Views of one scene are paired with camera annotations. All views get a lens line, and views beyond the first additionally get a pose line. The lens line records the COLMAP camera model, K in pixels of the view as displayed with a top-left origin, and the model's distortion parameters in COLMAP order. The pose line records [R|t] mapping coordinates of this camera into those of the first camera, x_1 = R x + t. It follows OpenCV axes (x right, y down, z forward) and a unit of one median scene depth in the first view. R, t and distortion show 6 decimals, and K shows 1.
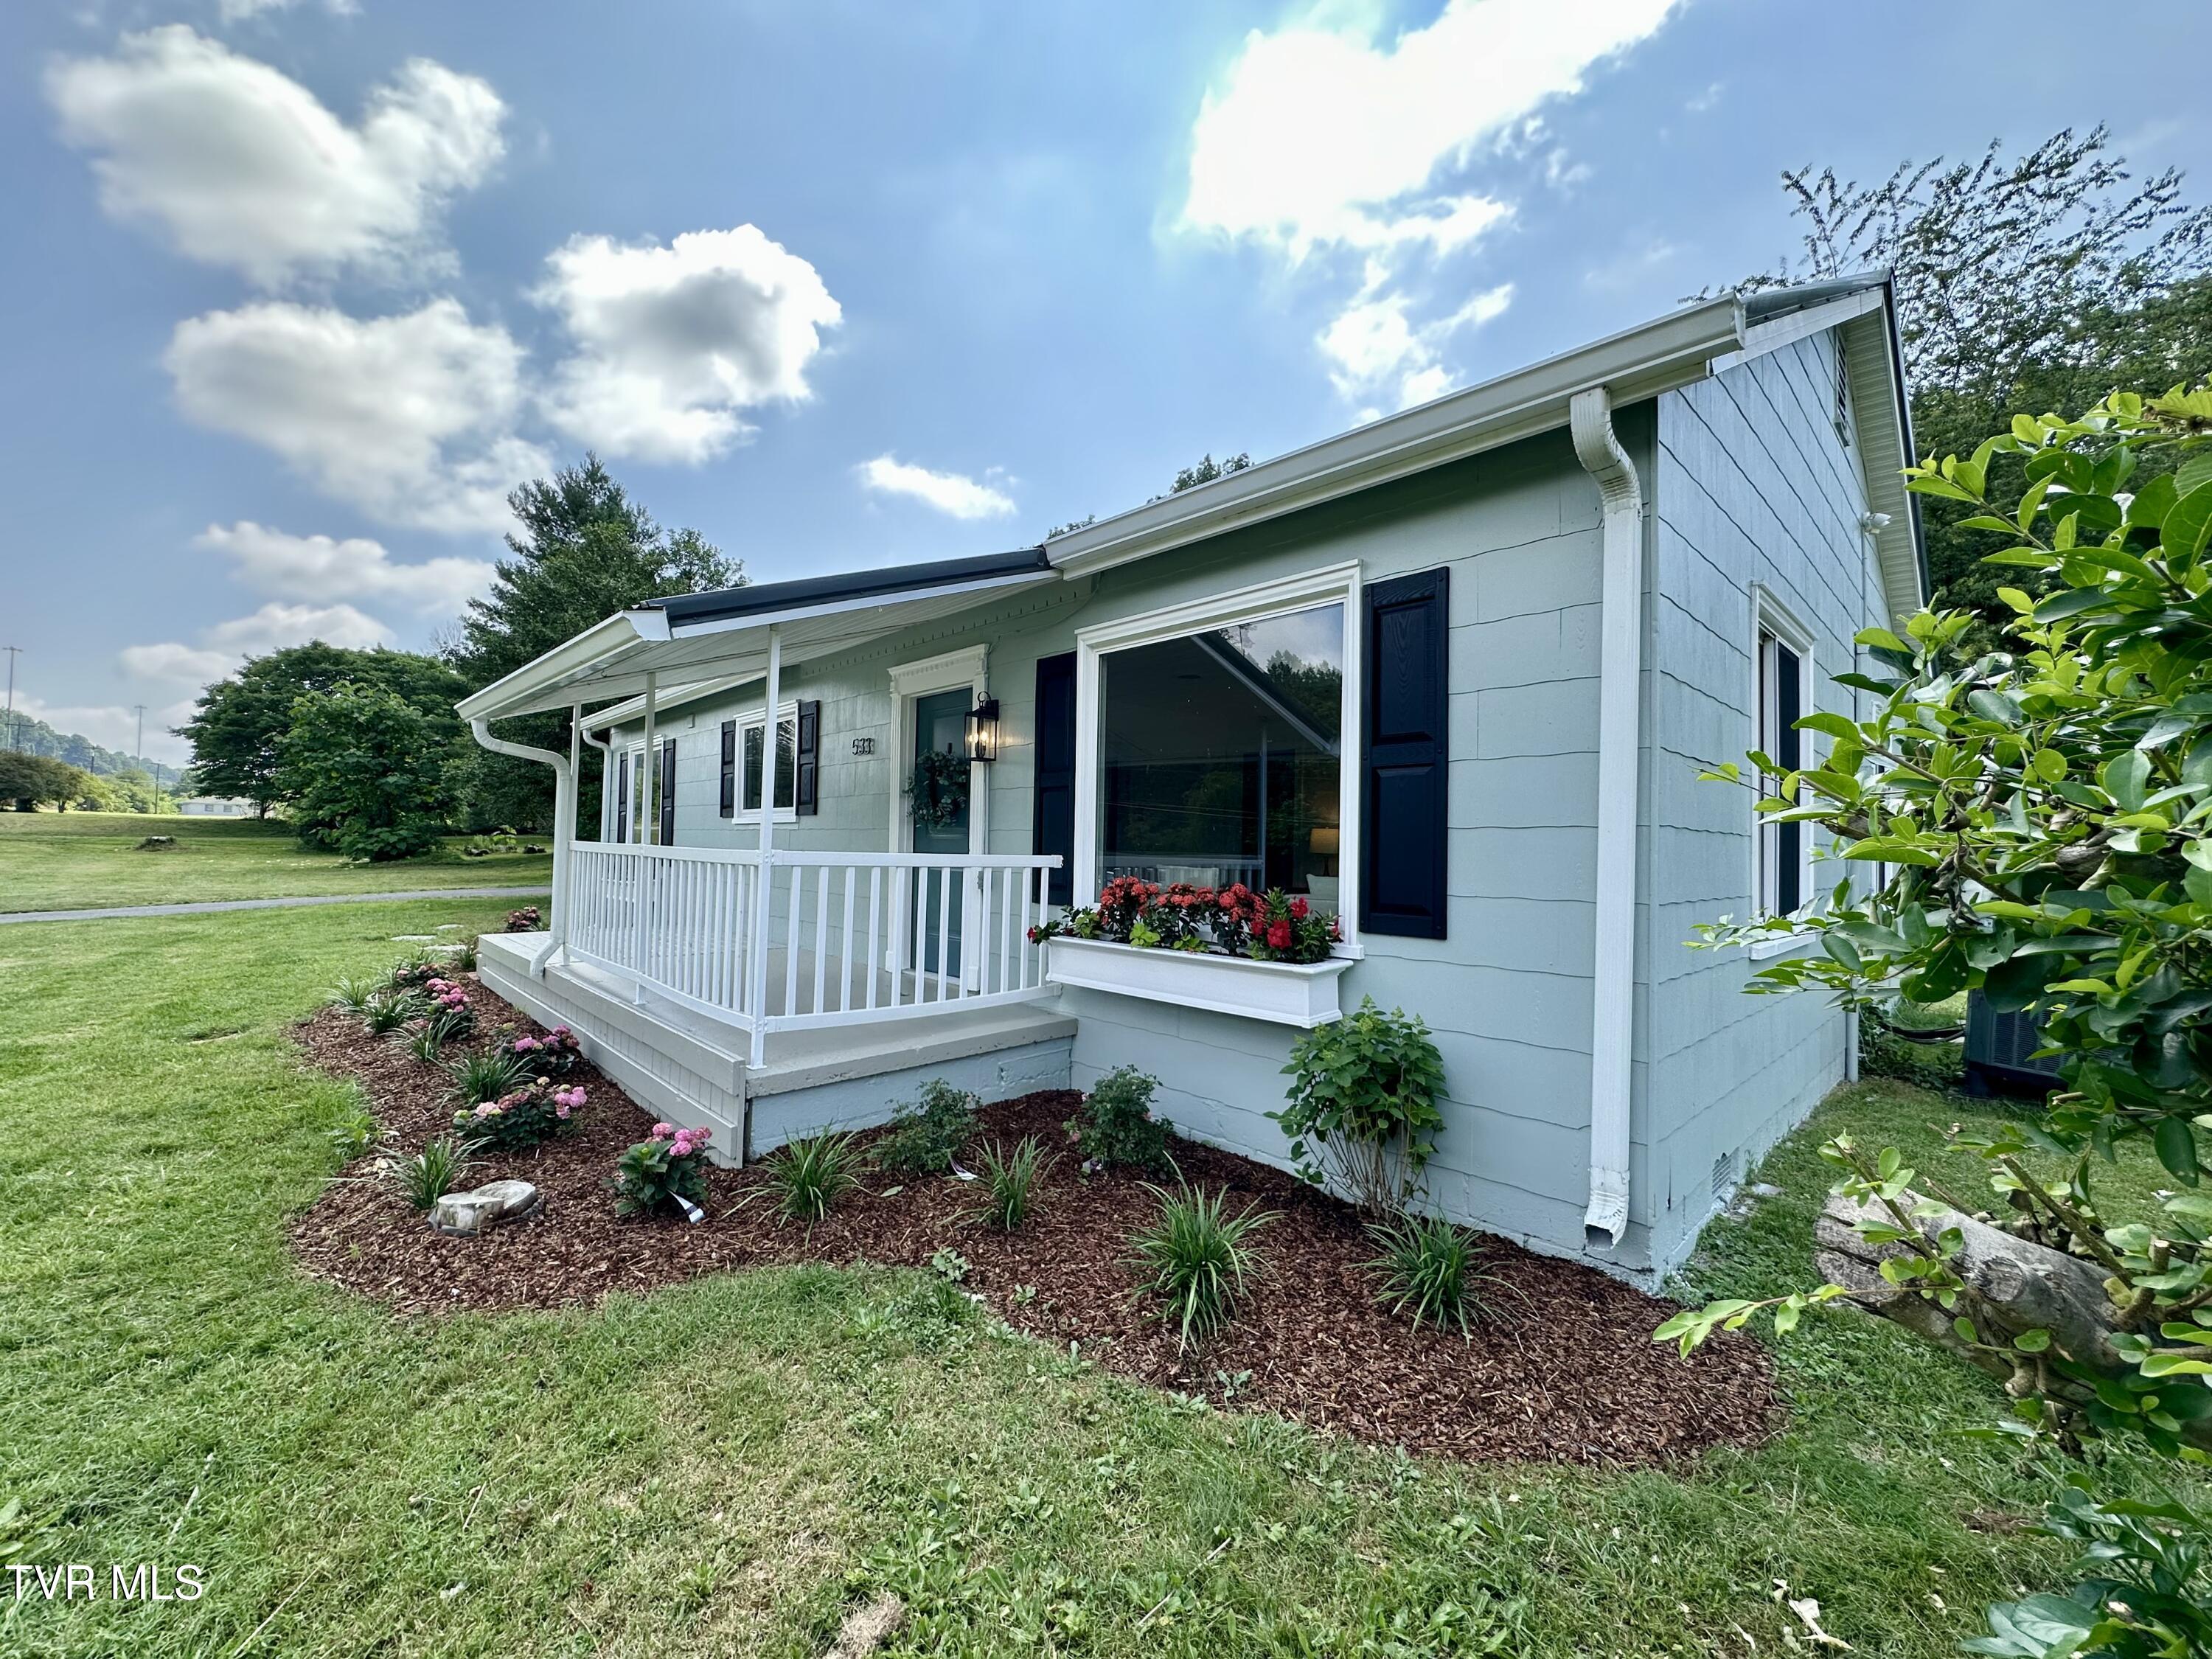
lens RADIAL K [[897.0, 0, 1106.0], [0, 897.0, 829.5], [0, 0, 1]] dist [0.000523, 0.000049]
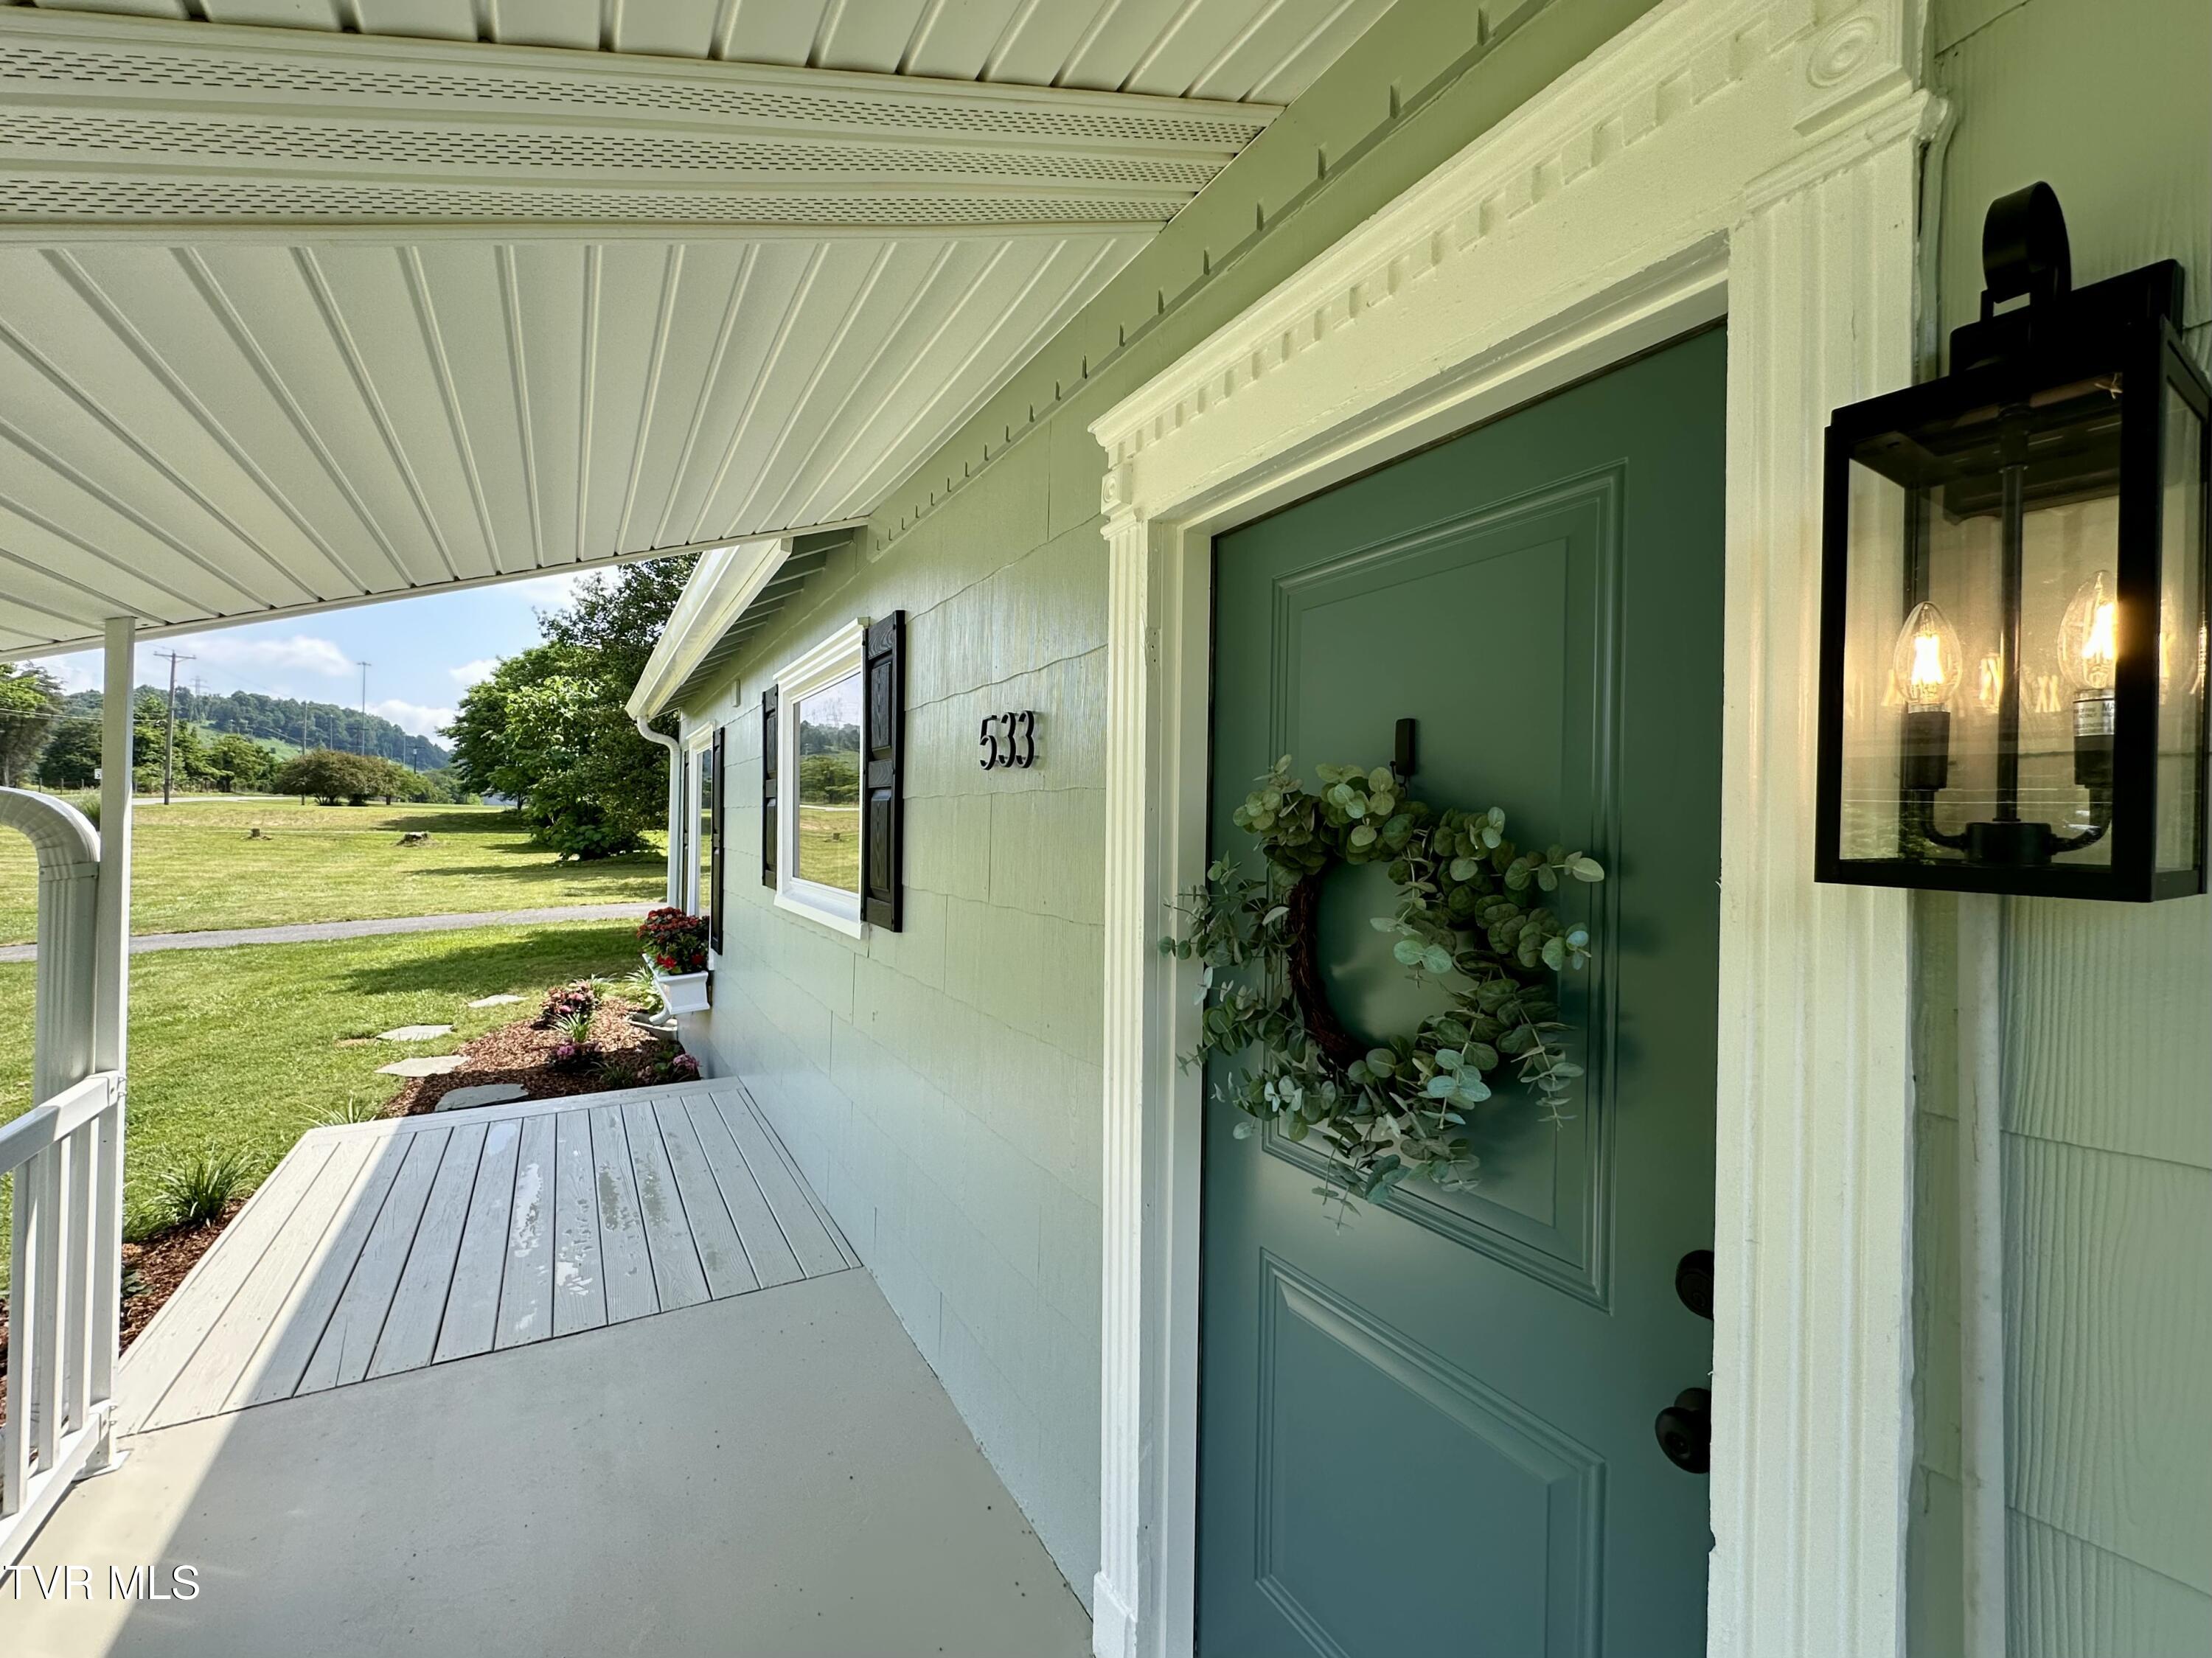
lens RADIAL K [[896.9, 0, 1106.0], [0, 896.9, 829.0], [0, 0, 1]] dist [0.000523, 0.000049]
pose [[0.975493, -0.003748, -0.219997, -0.042608], [0.009487, 0.999642, 0.025037, -0.017140], [0.219824, -0.026510, 0.975179, 0.174190]]
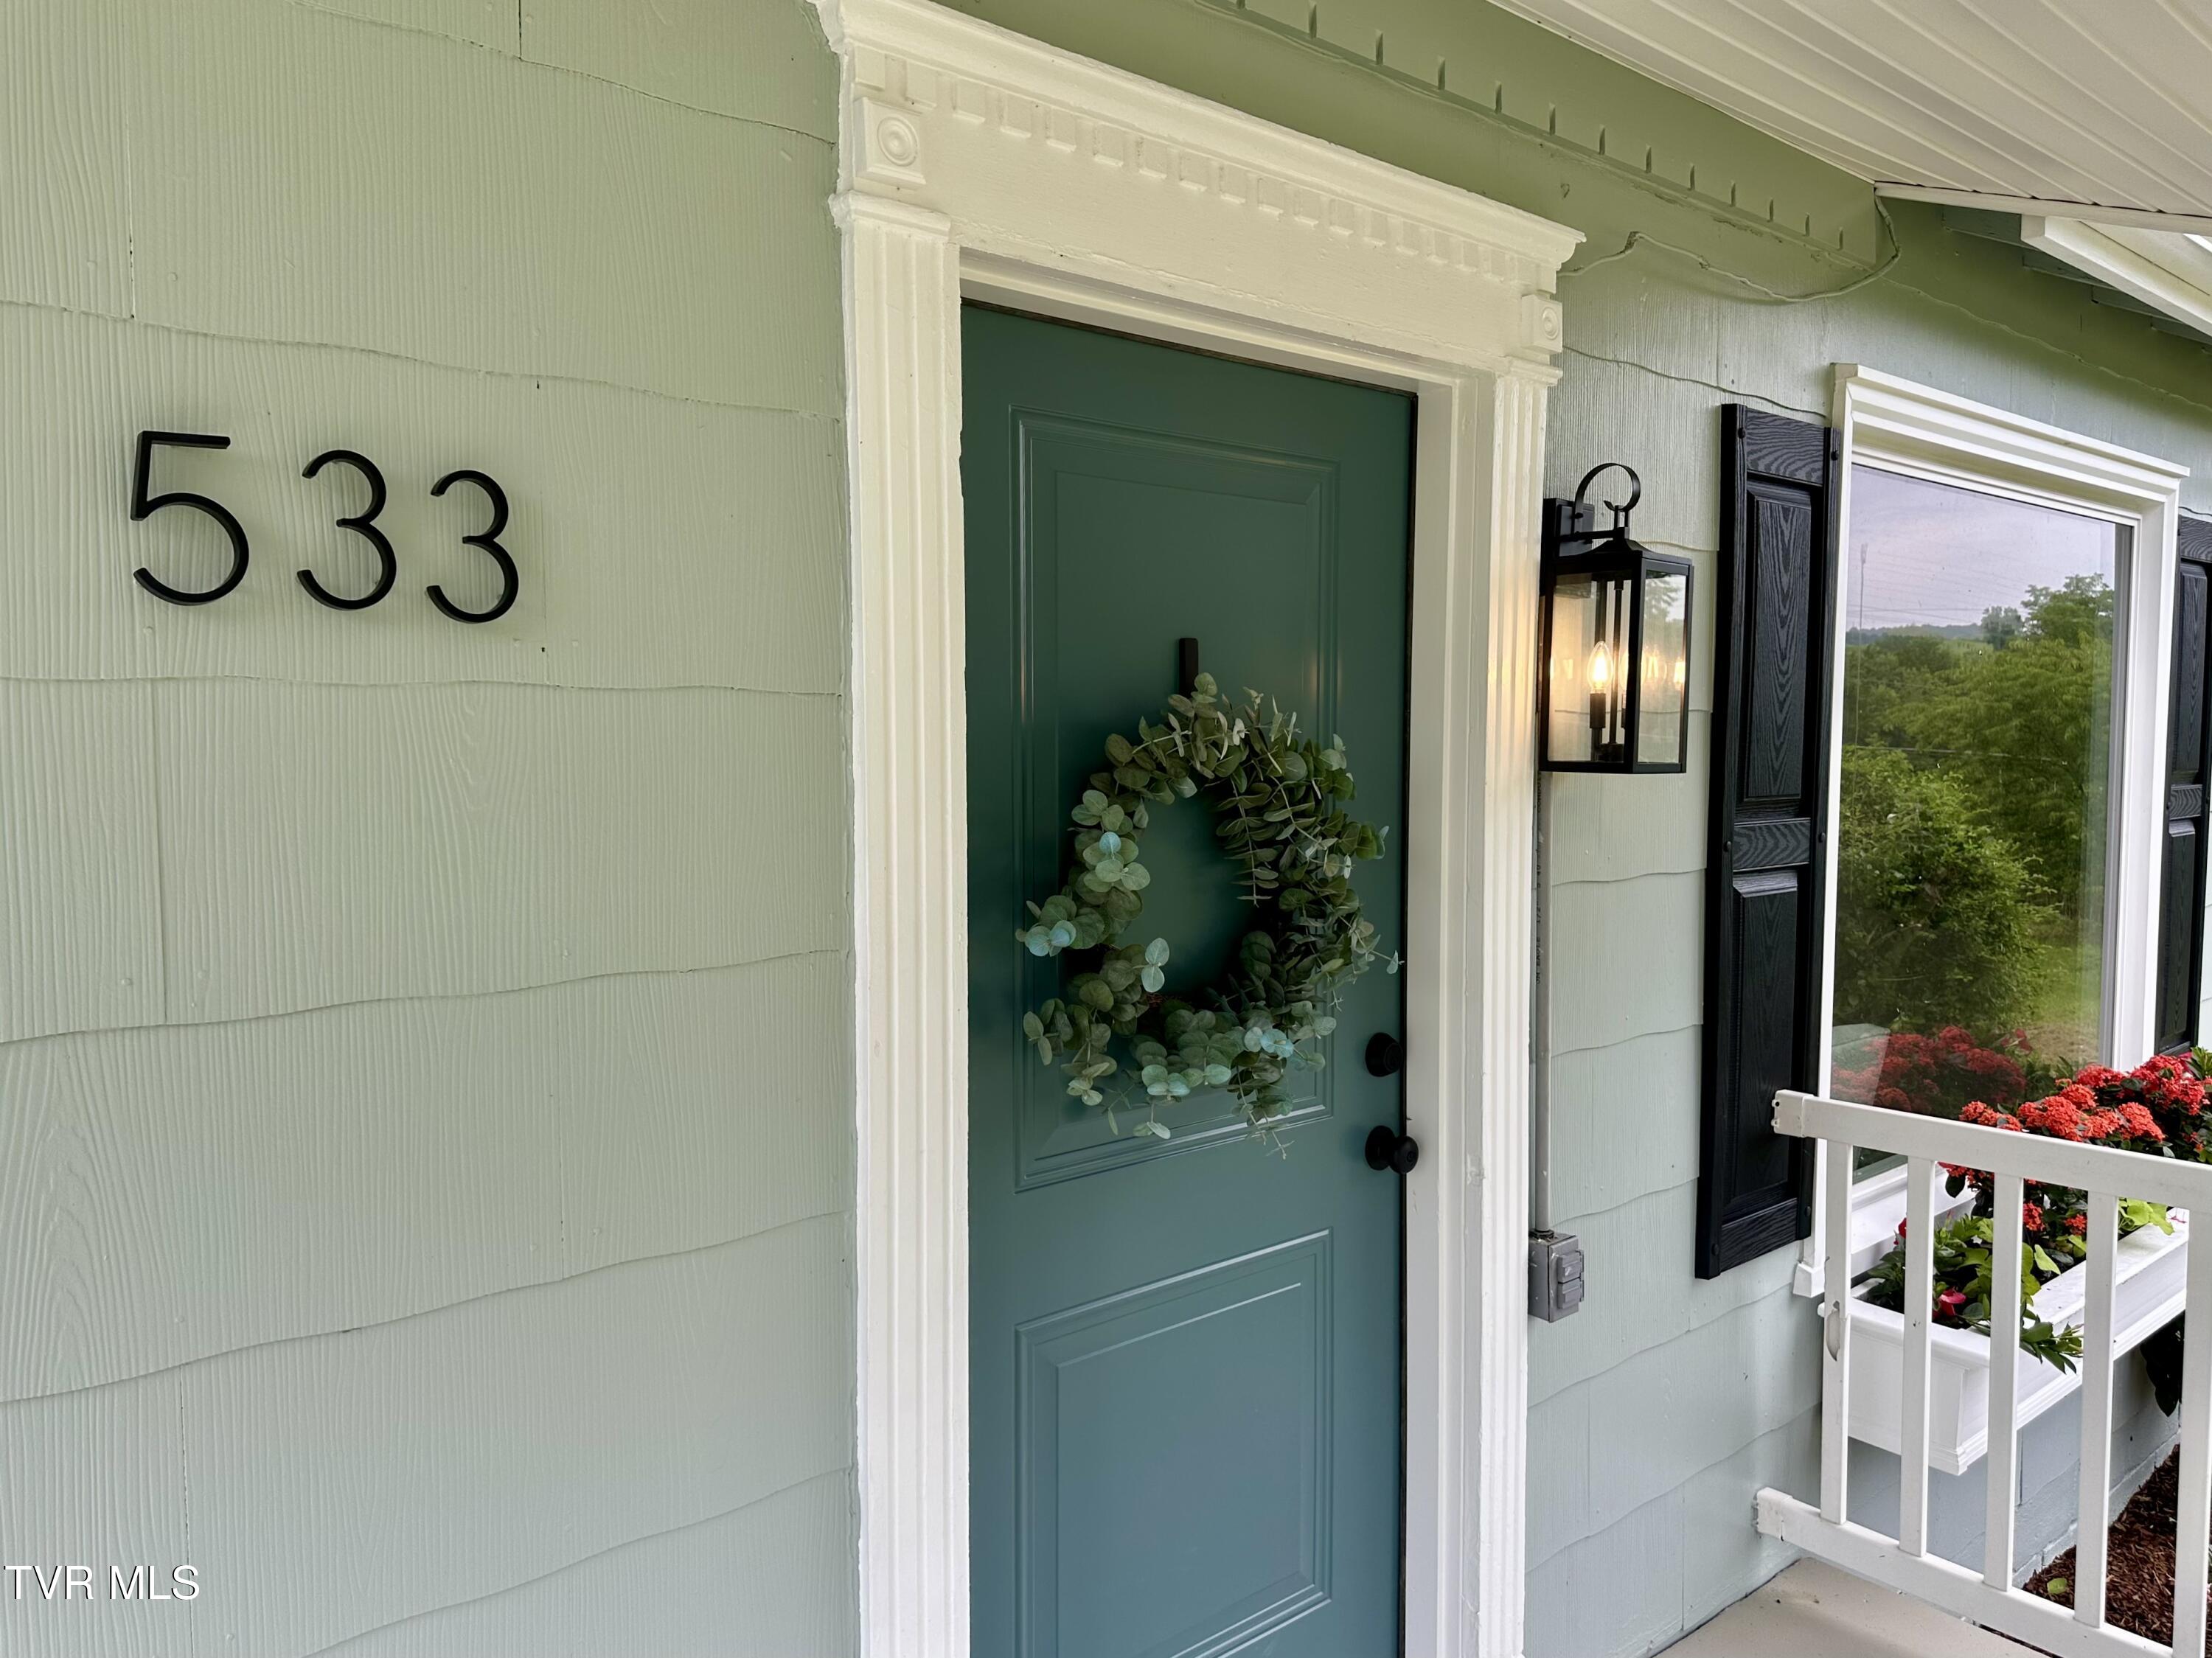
lens RADIAL K [[1561.9, 0, 1117.4], [0, 1561.9, 830.9], [0, 0, 1]] dist [0.134046, -0.200839]
pose [[0.057892, -0.090454, 0.994217, -0.105853], [-0.021283, 0.995549, 0.091814, -0.018758], [-0.998096, -0.026475, 0.055709, 0.219908]]
